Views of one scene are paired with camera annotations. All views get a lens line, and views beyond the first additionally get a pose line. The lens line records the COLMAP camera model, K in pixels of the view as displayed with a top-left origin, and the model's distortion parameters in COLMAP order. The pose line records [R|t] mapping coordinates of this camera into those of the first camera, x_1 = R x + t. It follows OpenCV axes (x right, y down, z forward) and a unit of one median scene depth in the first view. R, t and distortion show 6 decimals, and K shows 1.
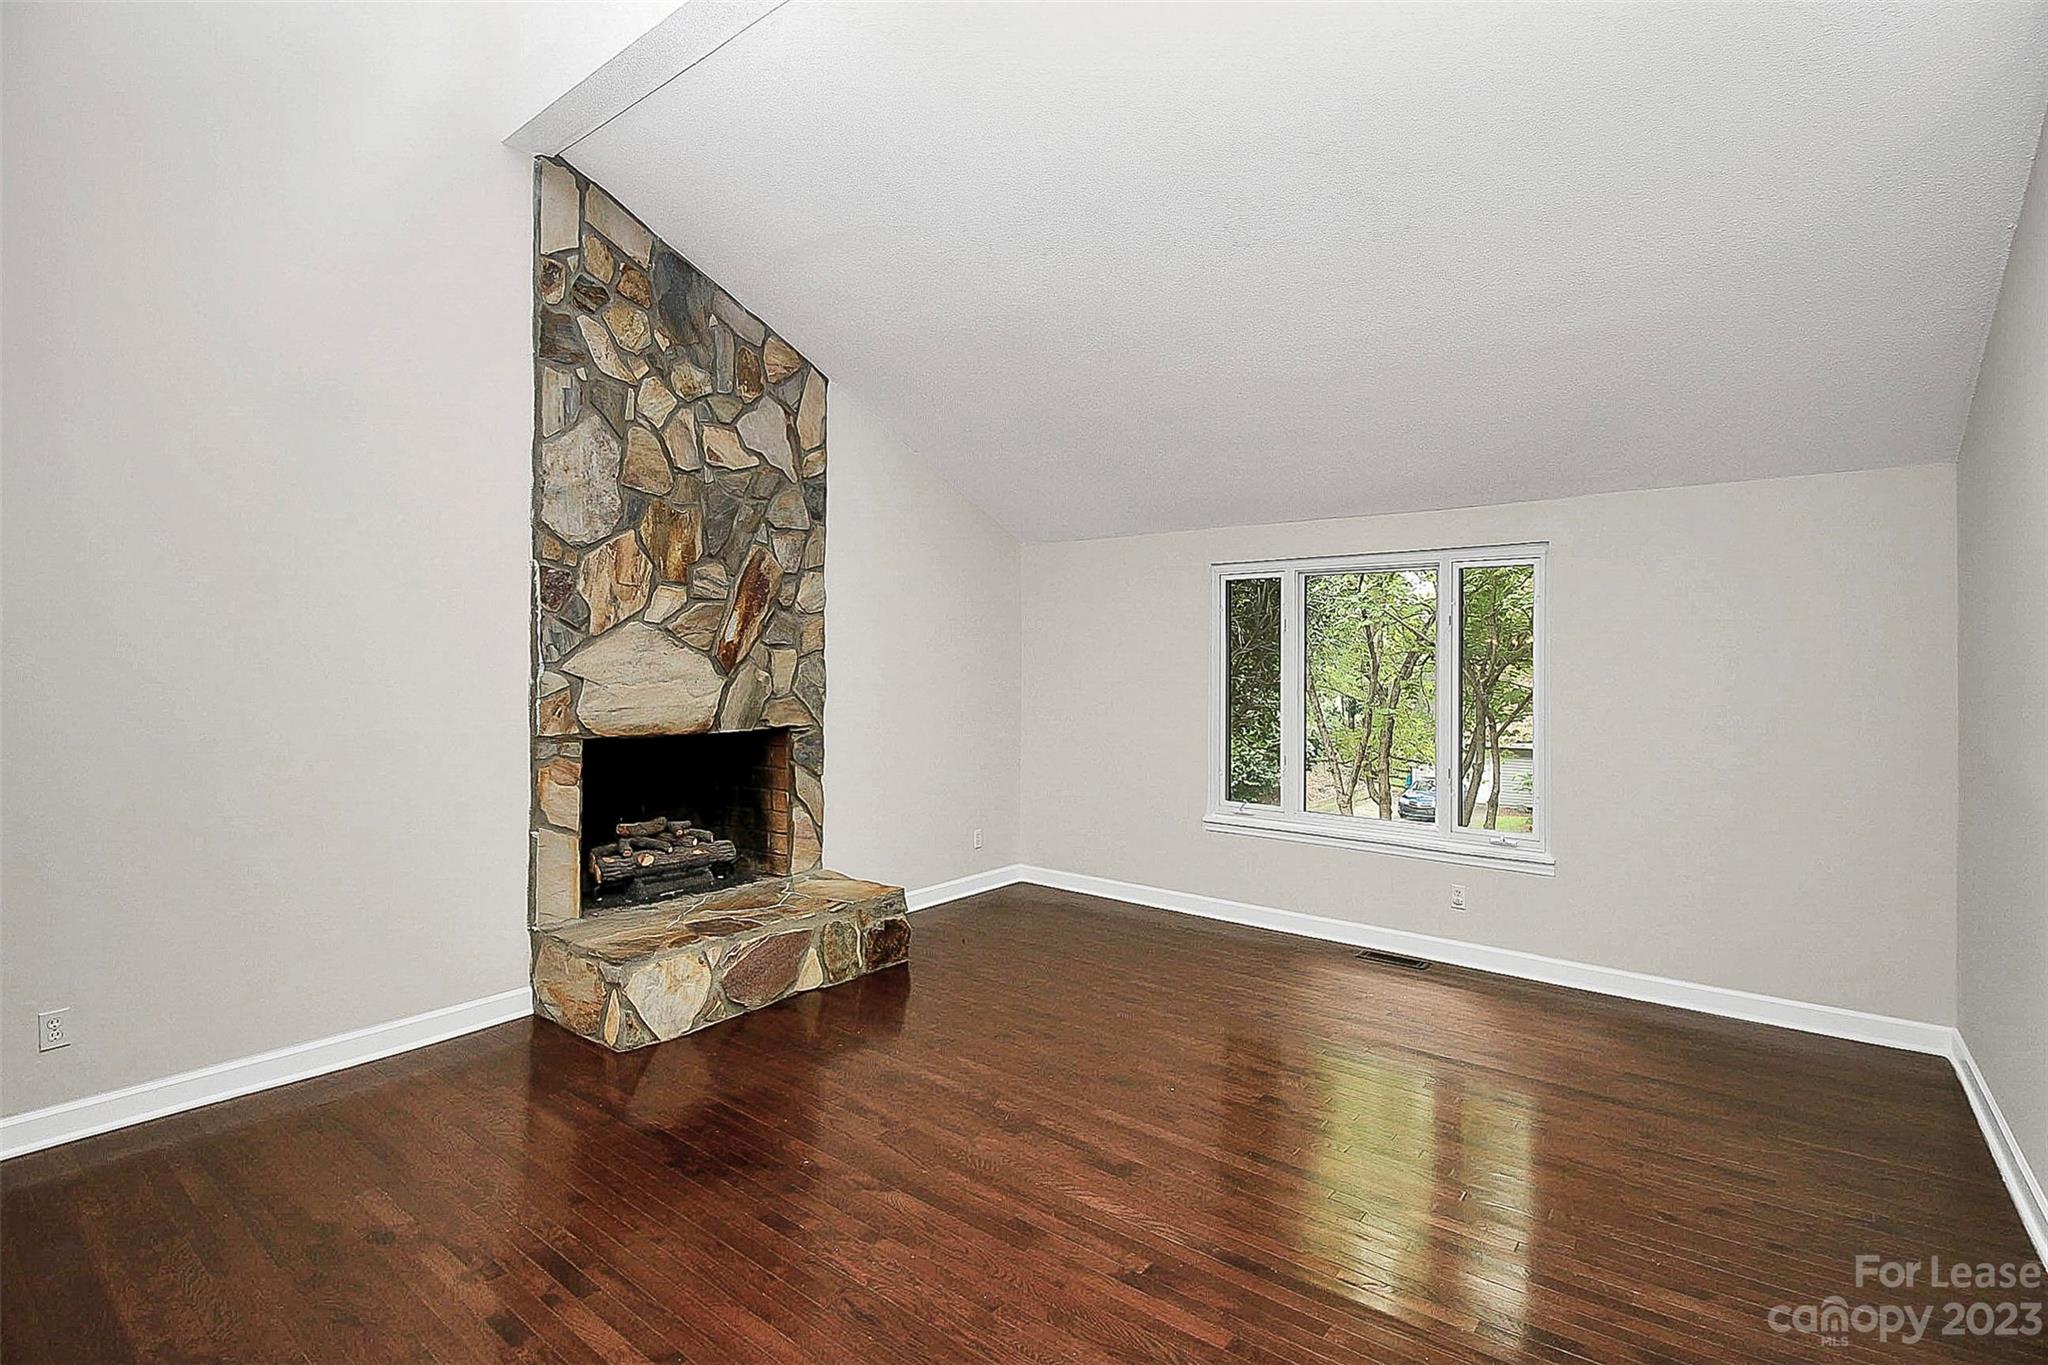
lens RADIAL K [[975.2, 0, 1018.1], [0, 975.2, 671.6], [0, 0, 1]] dist [-0.004410, -0.000950]
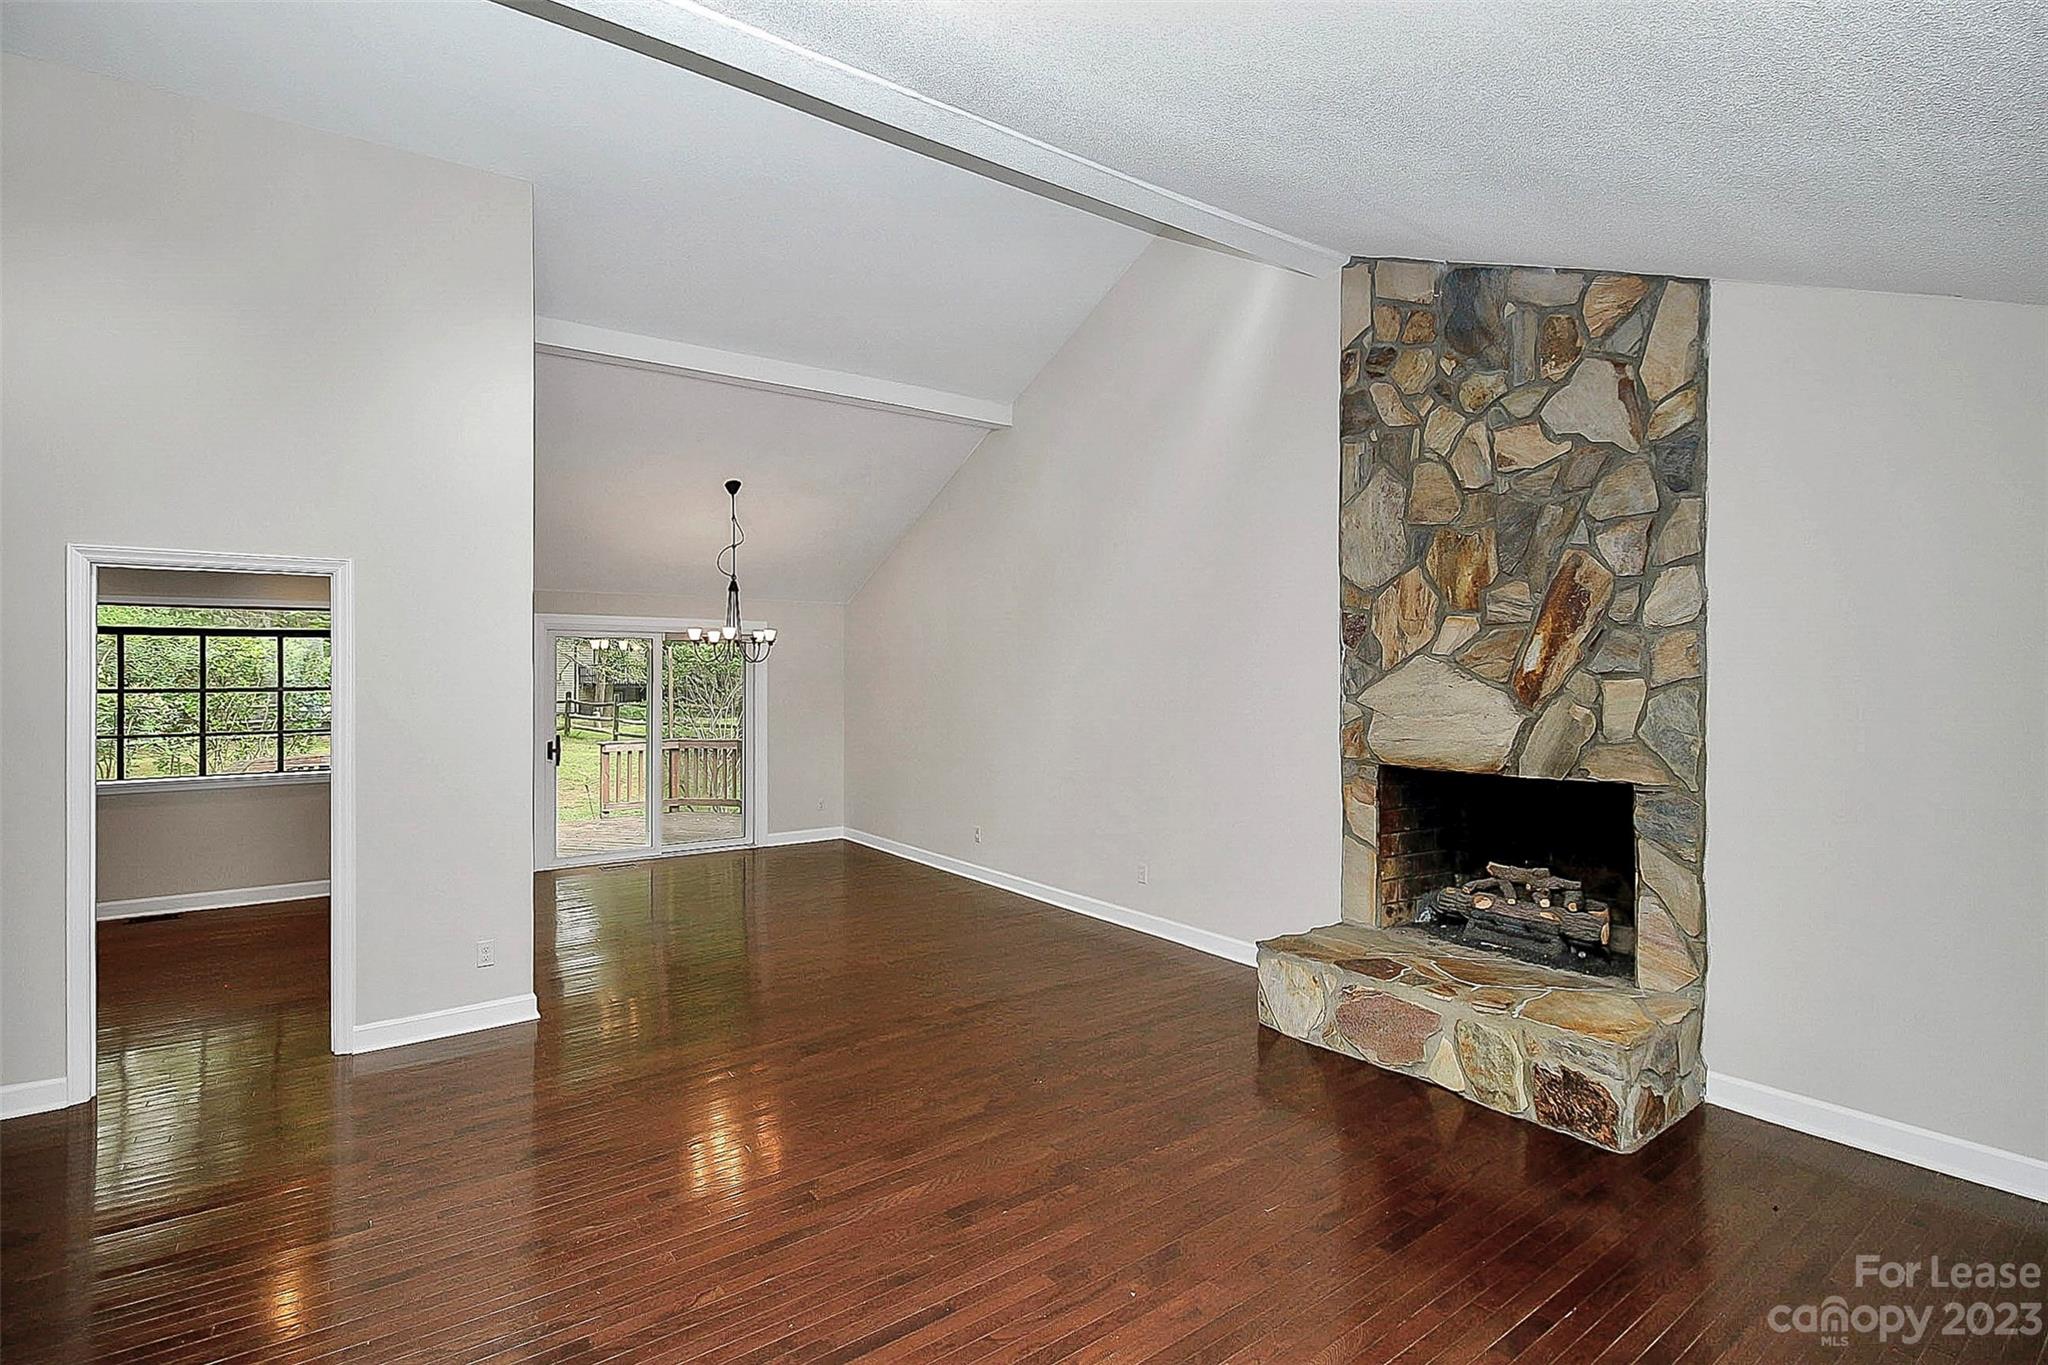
lens RADIAL K [[975.2, 0, 1032.4], [0, 975.2, 667.1], [0, 0, 1]] dist [-0.004410, -0.000950]
pose [[-0.258011, -0.017630, -0.965981, 0.668412], [-0.008154, 0.999838, -0.016070, -0.018376], [0.966108, 0.003731, -0.258113, 0.840612]]
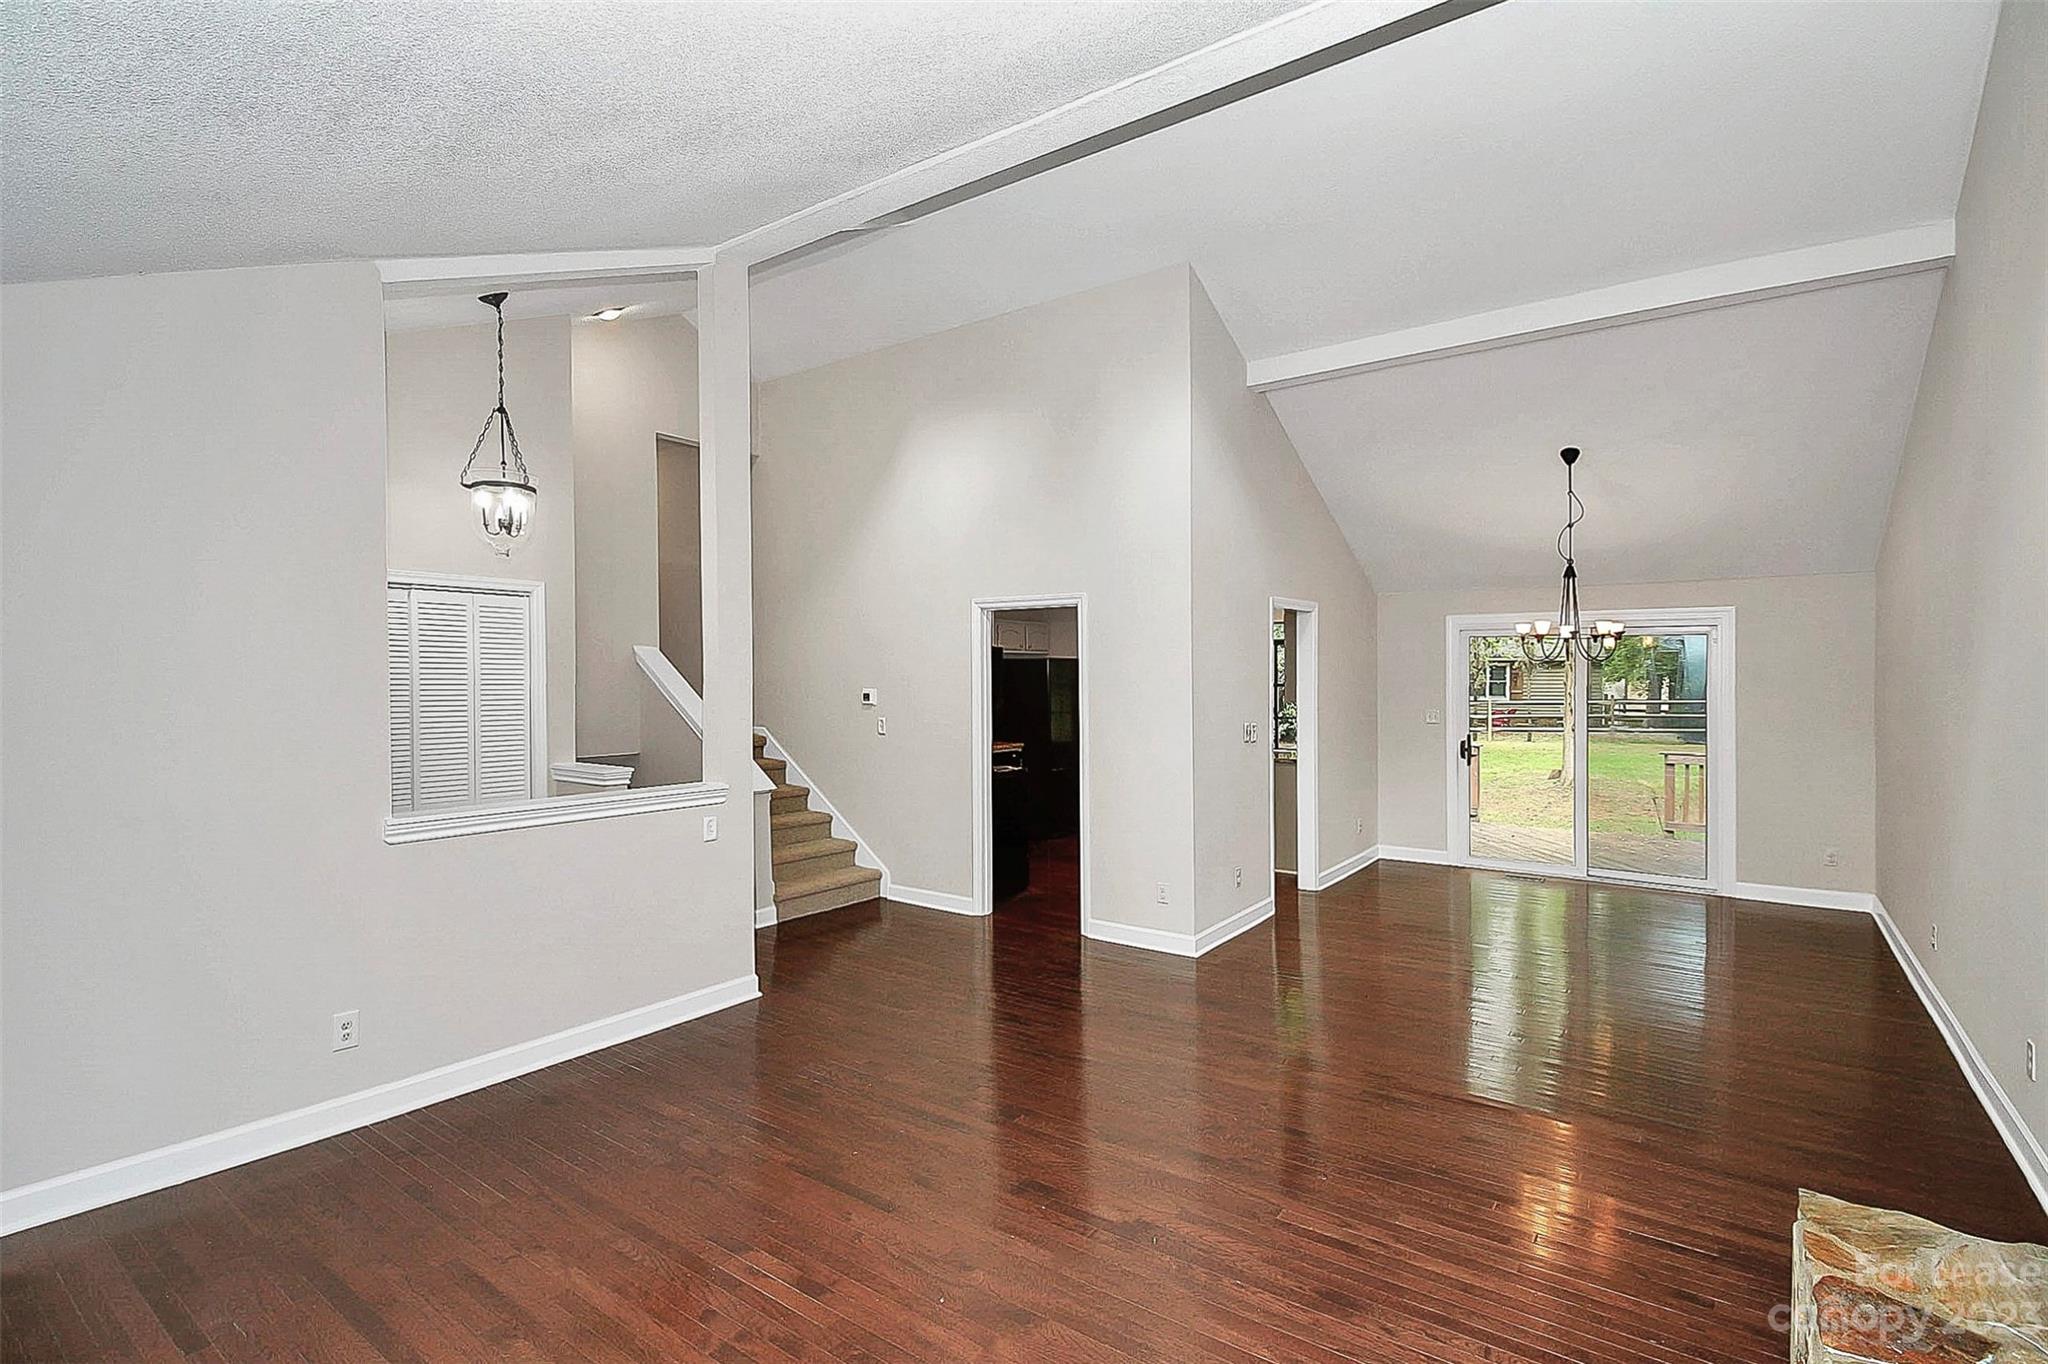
lens RADIAL K [[975.2, 0, 1024.2], [0, 975.2, 691.8], [0, 0, 1]] dist [-0.004410, -0.000950]
pose [[-0.999514, -0.011780, -0.028846, 0.092778], [-0.012386, 0.999704, 0.020929, -0.022150], [0.028591, 0.021277, -0.999365, 1.285460]]
